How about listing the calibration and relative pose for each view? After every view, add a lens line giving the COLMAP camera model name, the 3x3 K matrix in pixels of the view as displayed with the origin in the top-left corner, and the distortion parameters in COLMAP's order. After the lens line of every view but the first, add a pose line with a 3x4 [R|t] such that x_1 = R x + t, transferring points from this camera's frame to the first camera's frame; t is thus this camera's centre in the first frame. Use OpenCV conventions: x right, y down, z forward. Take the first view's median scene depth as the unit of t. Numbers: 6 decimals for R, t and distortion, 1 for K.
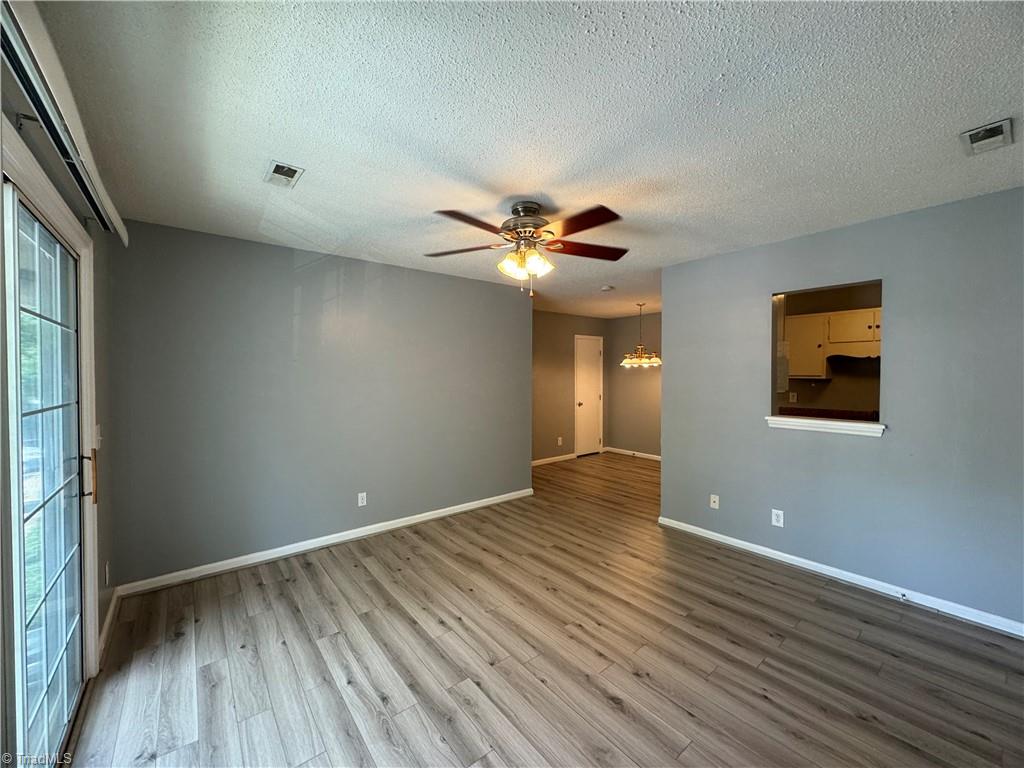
lens RADIAL K [[408.0, 0, 511.9], [0, 408.0, 383.0], [0, 0, 1]] dist [-0.001268, 0.000439]
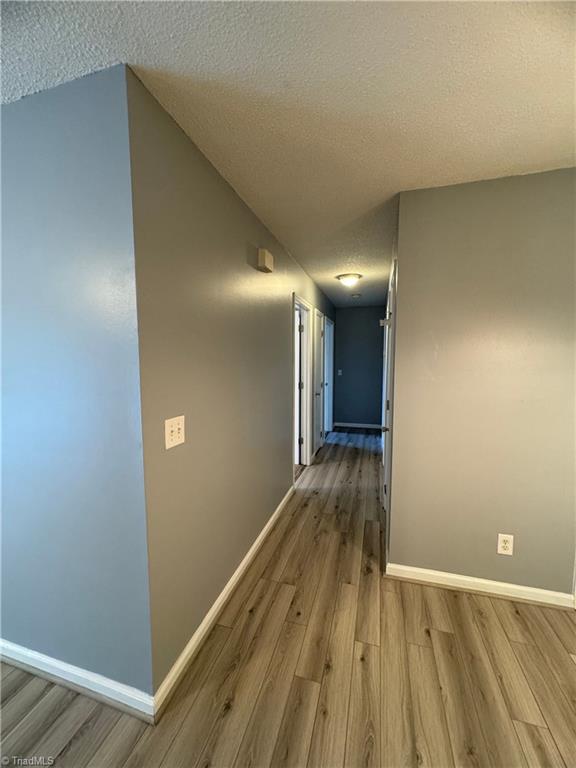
lens RADIAL K [[306.0, 0, 289.4], [0, 306.0, 383.6], [0, 0, 1]] dist [-0.001268, 0.000439]
pose [[0.574206, 0.073365, -0.815417, 0.523094], [-0.017340, 0.996843, 0.077477, -0.045213], [0.818527, -0.030349, 0.573666, 1.642715]]
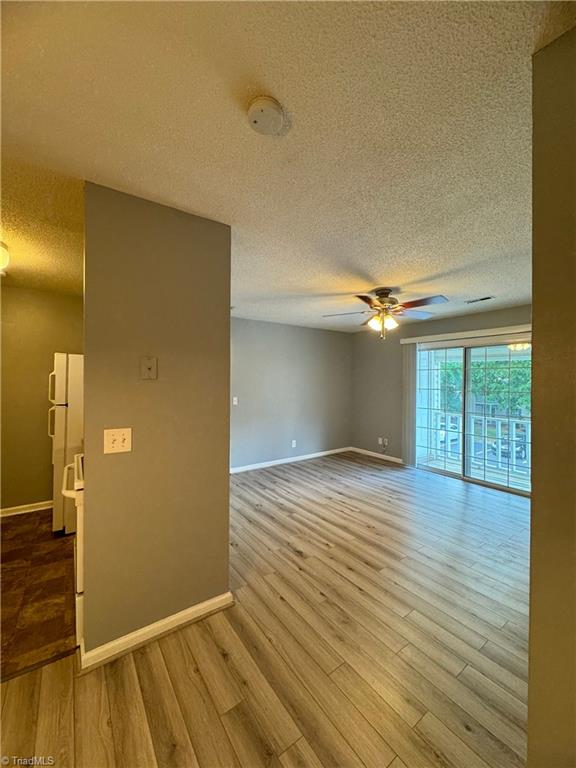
lens RADIAL K [[306.0, 0, 289.3], [0, 306.0, 384.4], [0, 0, 1]] dist [-0.001268, 0.000439]
pose [[-0.998646, -0.002373, 0.051976, 0.329162], [-0.000724, 0.999496, 0.031737, -0.047368], [-0.052025, 0.031657, -0.998144, 2.058499]]
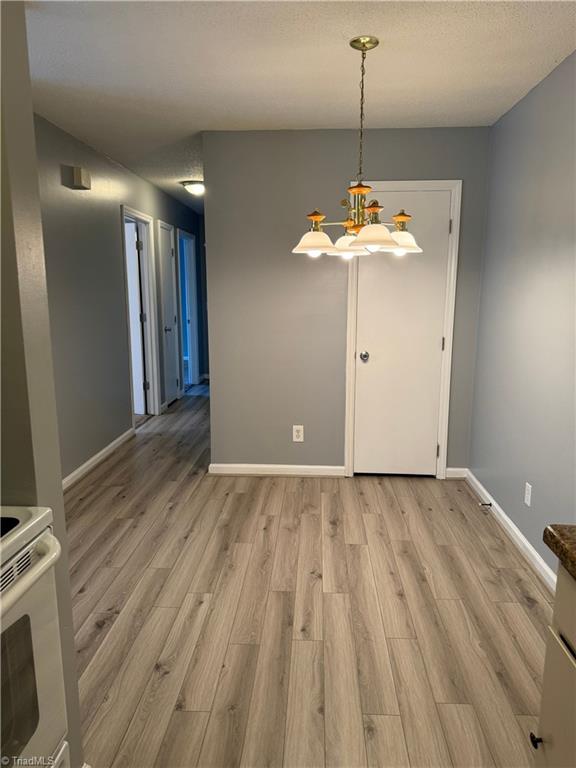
lens RADIAL K [[539.6, 0, 287.2], [0, 539.6, 383.7], [0, 0, 1]] dist [0.058572, -0.070005]
pose [[0.744008, 0.121432, -0.657043, 1.180362], [-0.018772, 0.986757, 0.161113, -0.019670], [0.667907, -0.107535, 0.736435, 1.327955]]
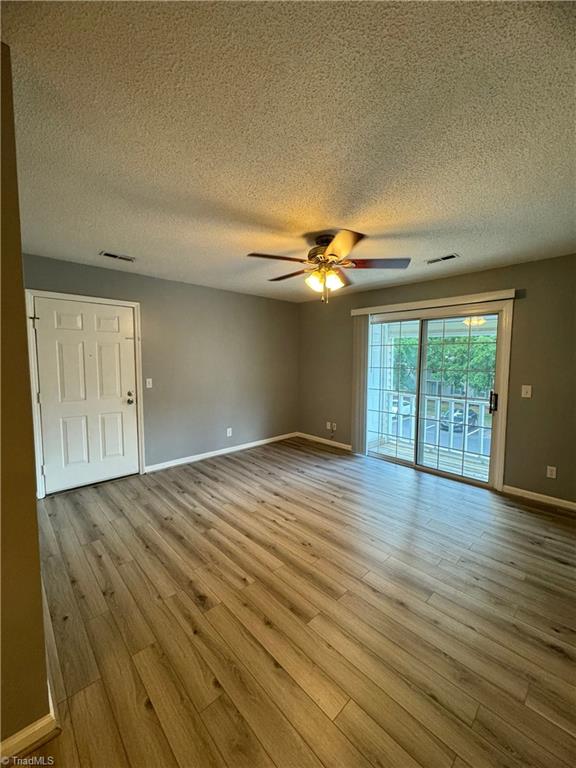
lens RADIAL K [[306.0, 0, 288.7], [0, 306.0, 383.8], [0, 0, 1]] dist [-0.001268, 0.000439]
pose [[-0.996899, 0.003583, -0.078614, 0.209329], [-0.004384, 0.994884, 0.100925, -0.038605], [0.078574, 0.100956, -0.991783, 1.773038]]
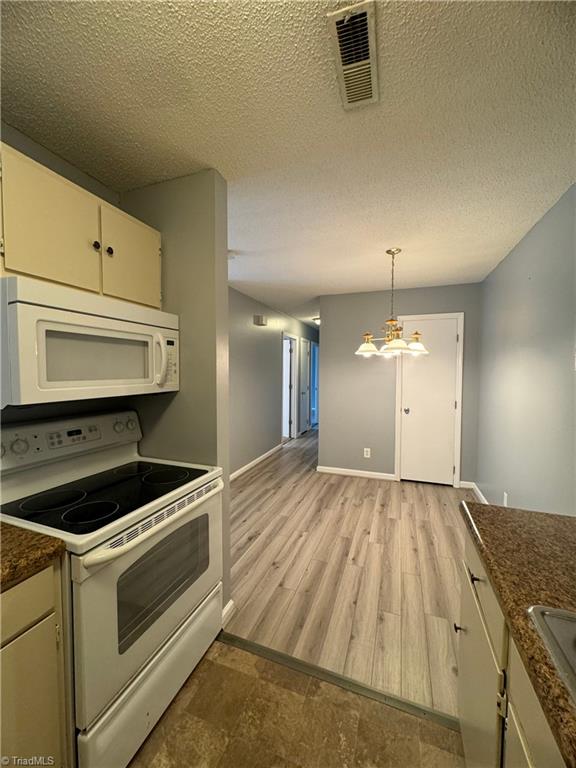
lens RADIAL K [[306.0, 0, 290.7], [0, 306.0, 384.1], [0, 0, 1]] dist [-0.001268, 0.000439]
pose [[0.523779, 0.042442, -0.850796, 1.299568], [-0.025297, 0.999093, 0.034266, -0.022012], [0.851478, 0.003575, 0.524377, 1.326190]]
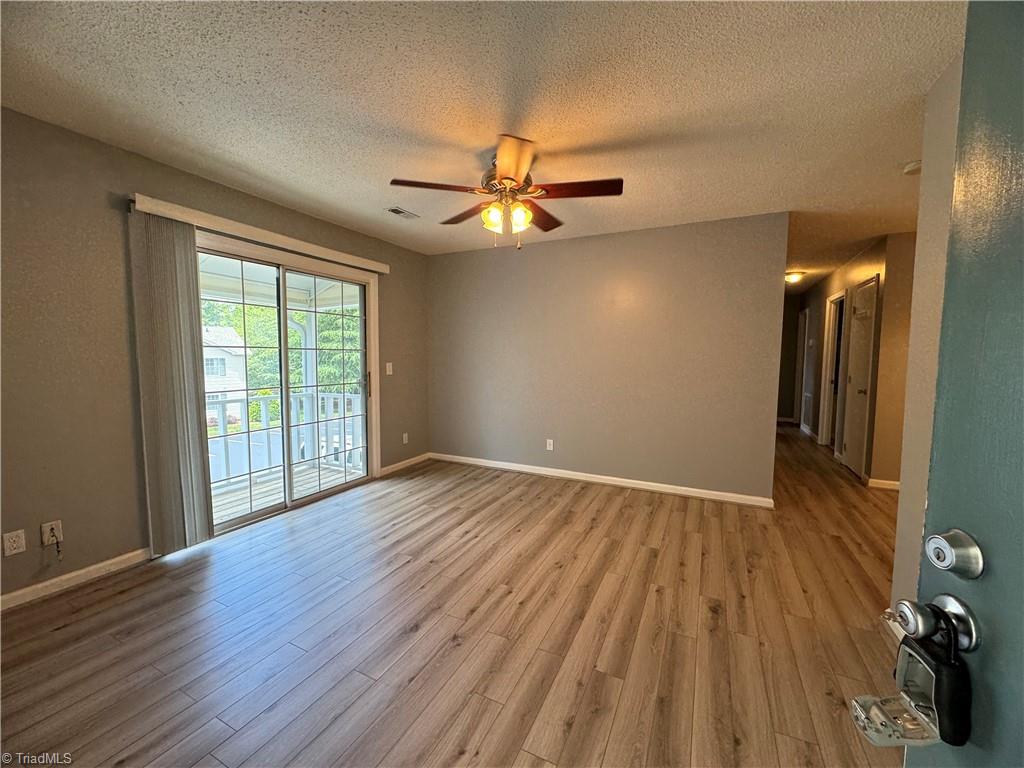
lens RADIAL K [[408.0, 0, 511.6], [0, 408.0, 382.6], [0, 0, 1]] dist [-0.001268, 0.000439]
pose [[0.422458, 0.068229, -0.903811, 0.830674], [-0.027569, 0.997669, 0.062428, 0.041750], [0.905963, -0.001456, 0.423354, 0.503970]]
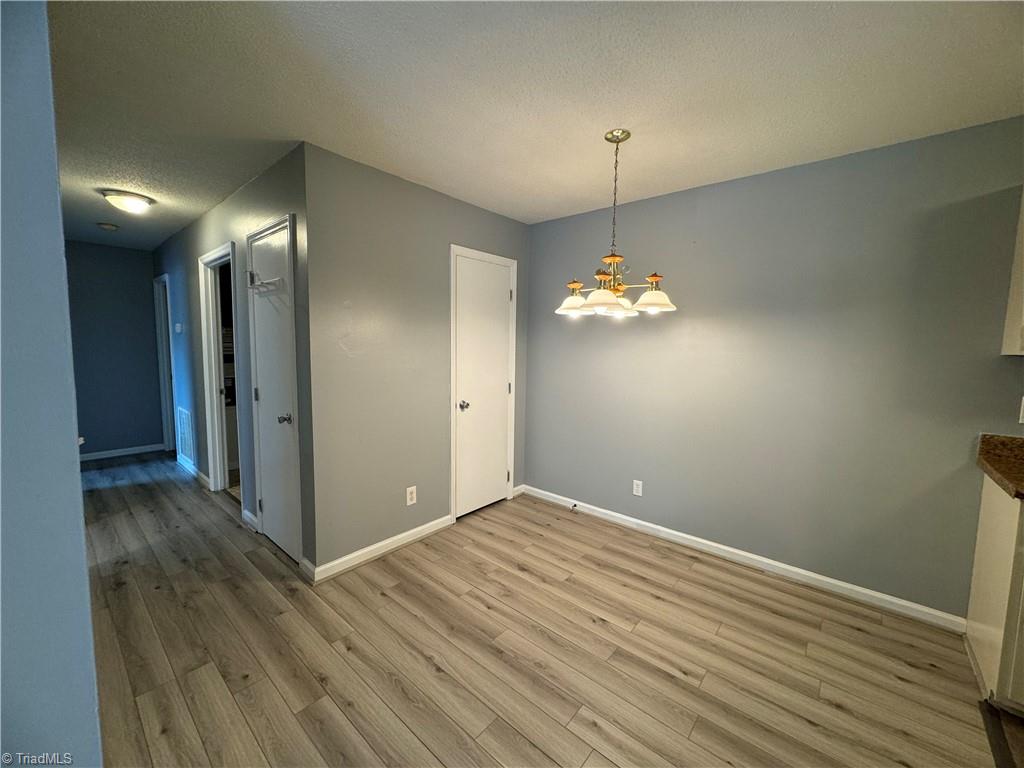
lens RADIAL K [[408.0, 0, 512.7], [0, 408.0, 381.7], [0, 0, 1]] dist [-0.001268, 0.000439]
pose [[0.982690, 0.000644, 0.185256, 0.339037], [-0.013334, 0.997646, 0.067265, -0.012027], [-0.184777, -0.068571, 0.980385, 1.368786]]
